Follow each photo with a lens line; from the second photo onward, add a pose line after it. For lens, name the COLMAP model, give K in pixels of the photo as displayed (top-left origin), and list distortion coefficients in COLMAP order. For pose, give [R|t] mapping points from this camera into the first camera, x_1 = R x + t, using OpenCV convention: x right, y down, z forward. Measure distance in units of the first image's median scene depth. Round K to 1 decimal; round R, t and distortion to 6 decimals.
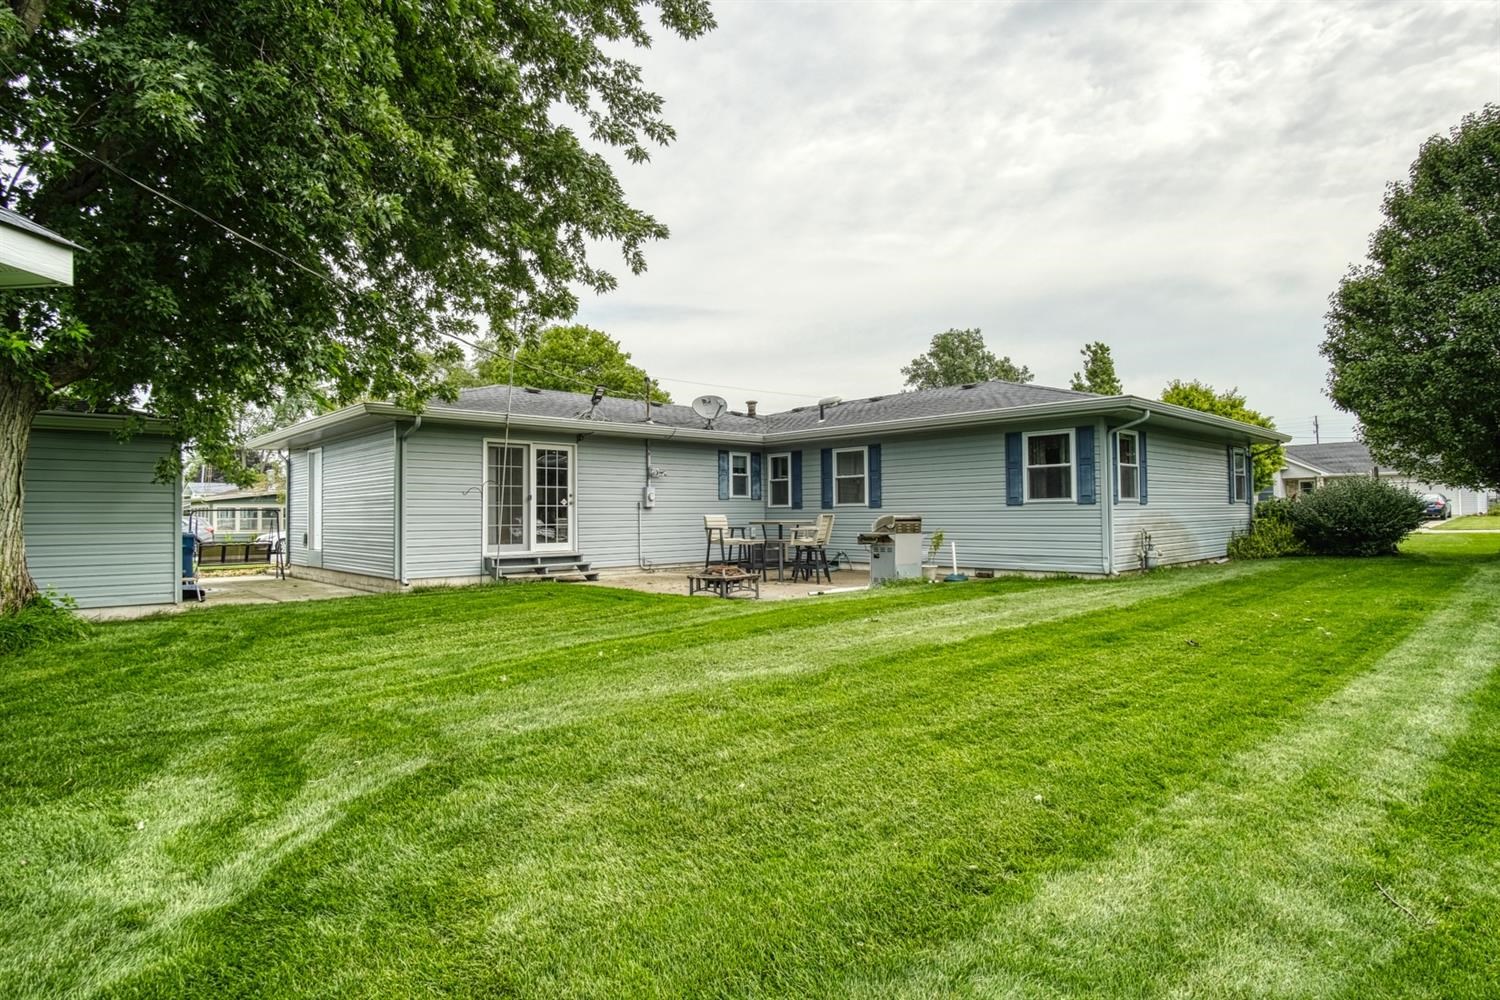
lens RADIAL K [[795.1, 0, 749.8], [0, 795.1, 498.6], [0, 0, 1]] dist [0.000041, 0.000003]
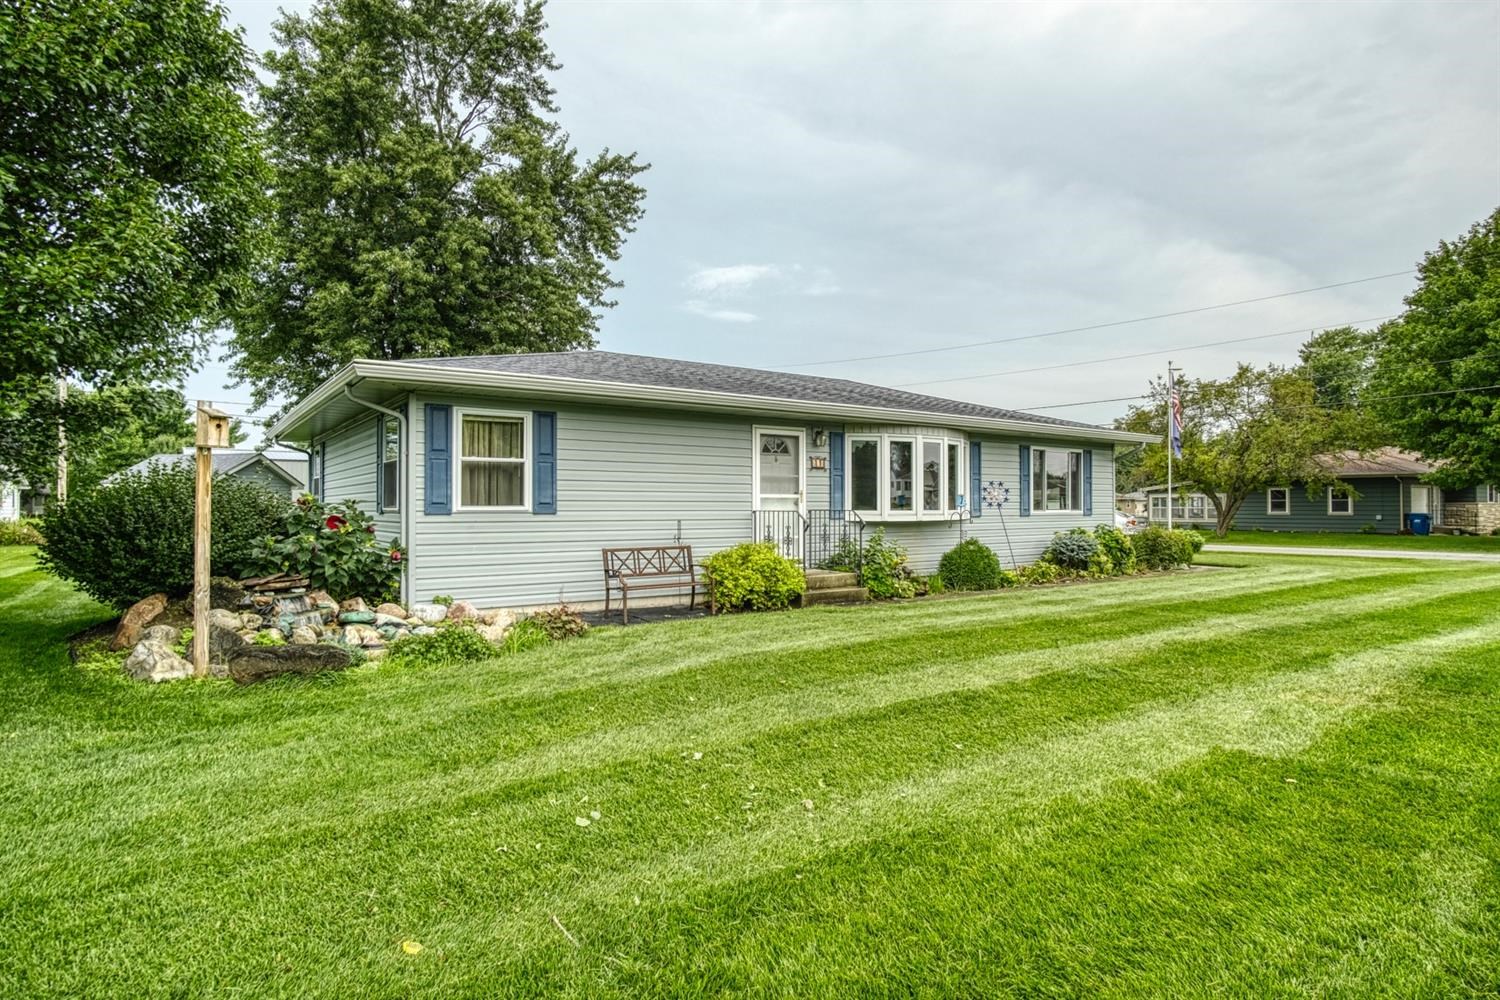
lens RADIAL K [[795.1, 0, 747.6], [0, 795.1, 506.5], [0, 0, 1]] dist [0.000041, 0.000003]
pose [[0.127752, 0.021862, 0.991565, -0.422215], [-0.007713, 0.999749, -0.021048, 0.017161], [-0.991776, -0.004959, 0.127888, 0.758223]]
